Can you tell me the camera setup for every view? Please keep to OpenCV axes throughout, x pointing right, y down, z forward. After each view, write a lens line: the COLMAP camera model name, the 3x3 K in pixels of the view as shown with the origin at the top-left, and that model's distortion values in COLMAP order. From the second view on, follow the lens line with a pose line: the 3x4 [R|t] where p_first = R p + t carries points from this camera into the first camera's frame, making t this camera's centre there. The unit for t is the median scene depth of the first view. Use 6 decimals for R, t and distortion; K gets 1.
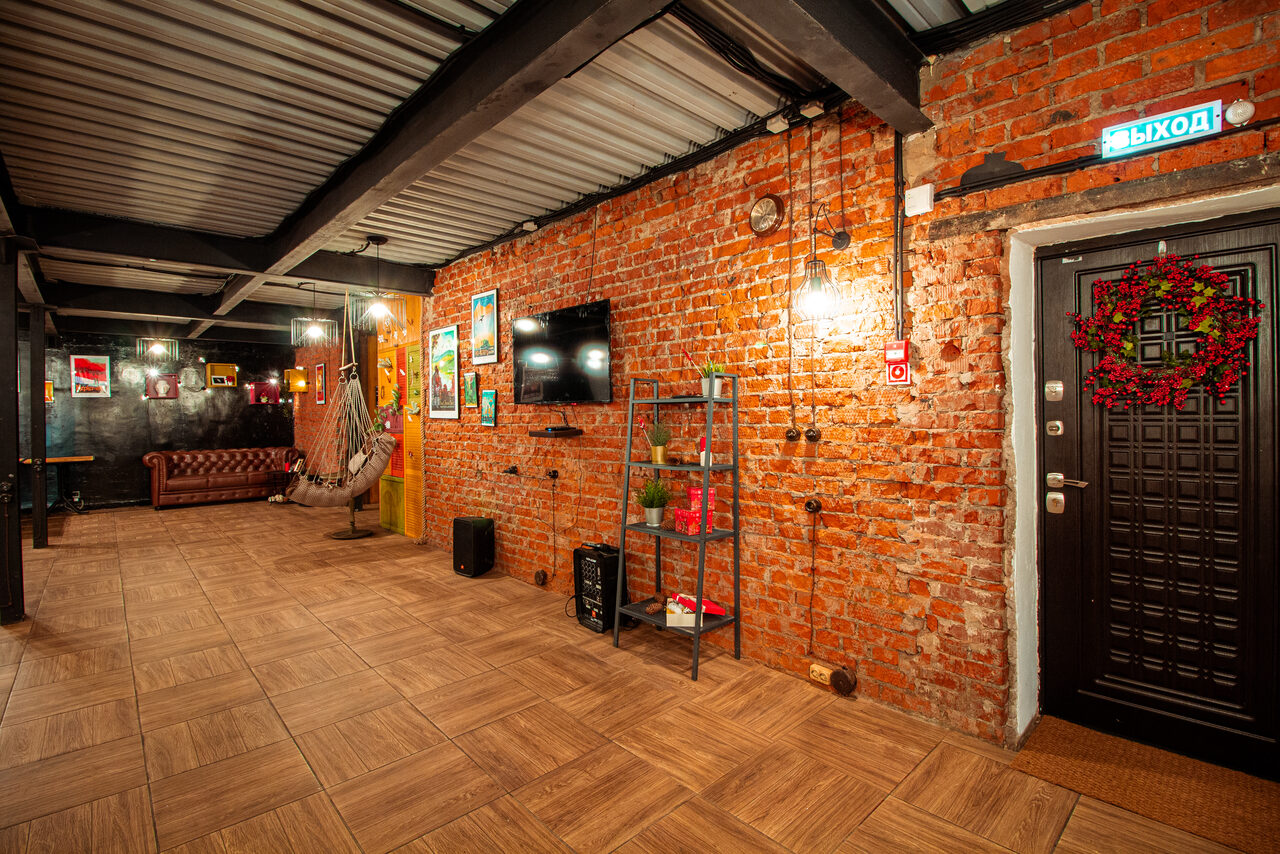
lens RADIAL K [[586.9, 0, 649.4], [0, 586.9, 414.6], [0, 0, 1]] dist [-0.004424, -0.009774]
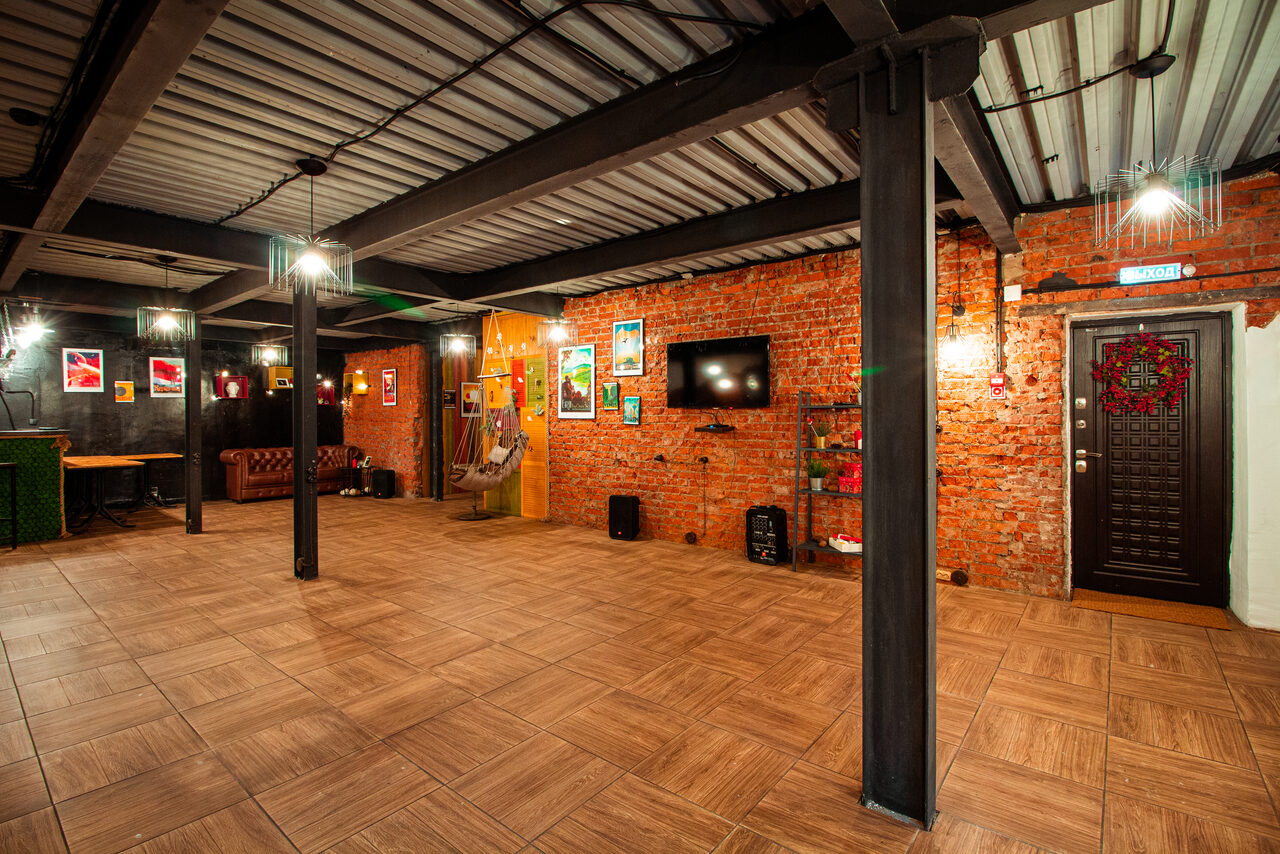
lens RADIAL K [[586.9, 0, 648.9], [0, 586.9, 415.1], [0, 0, 1]] dist [-0.004424, -0.009774]
pose [[0.990365, 0.006003, 0.138353, -0.731218], [-0.005279, 0.999970, -0.005602, 0.010809], [-0.138382, 0.004817, 0.990367, -0.491899]]
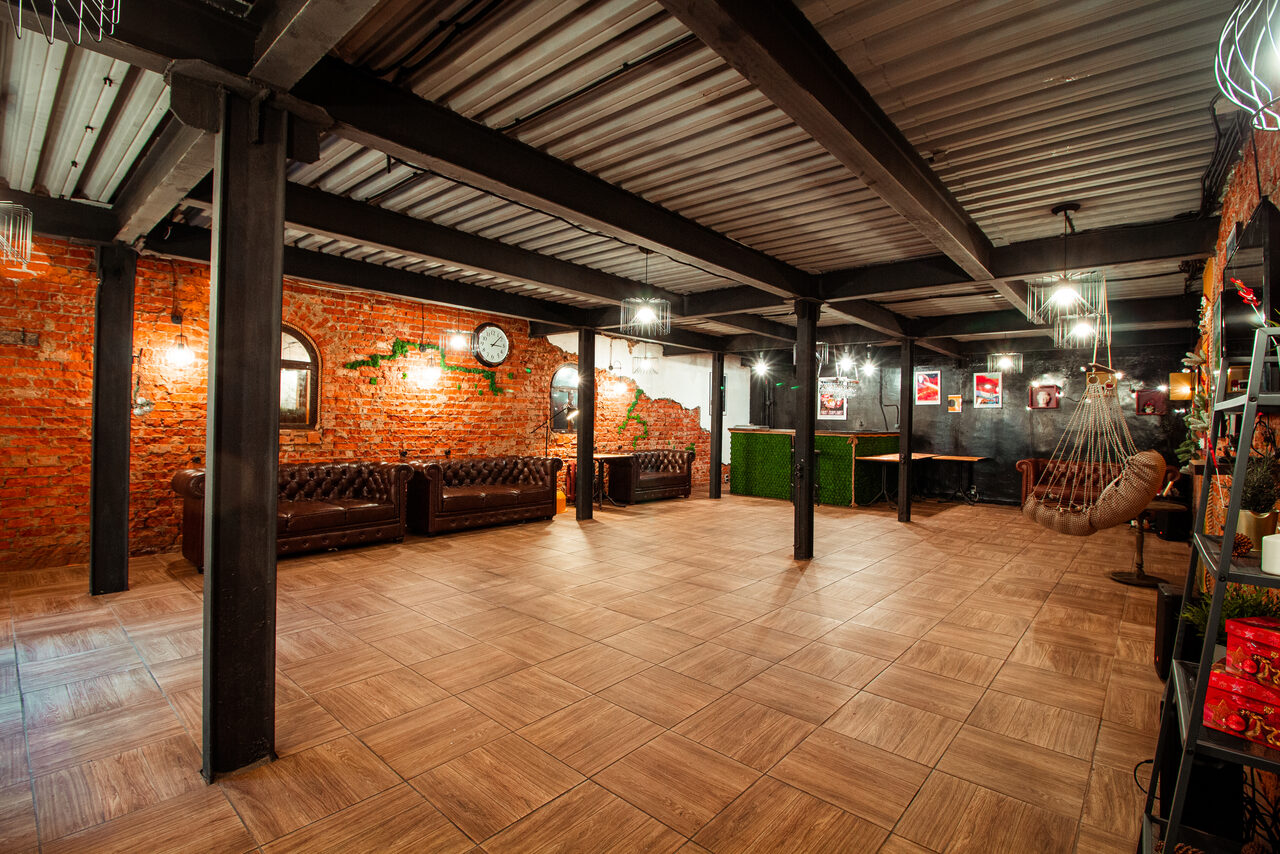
lens RADIAL K [[586.9, 0, 650.2], [0, 586.9, 414.6], [0, 0, 1]] dist [-0.004424, -0.009774]
pose [[0.097886, 0.005438, -0.995183, 0.463461], [-0.025138, 0.999680, 0.002990, -0.007028], [0.994880, 0.024724, 0.097991, 0.598507]]
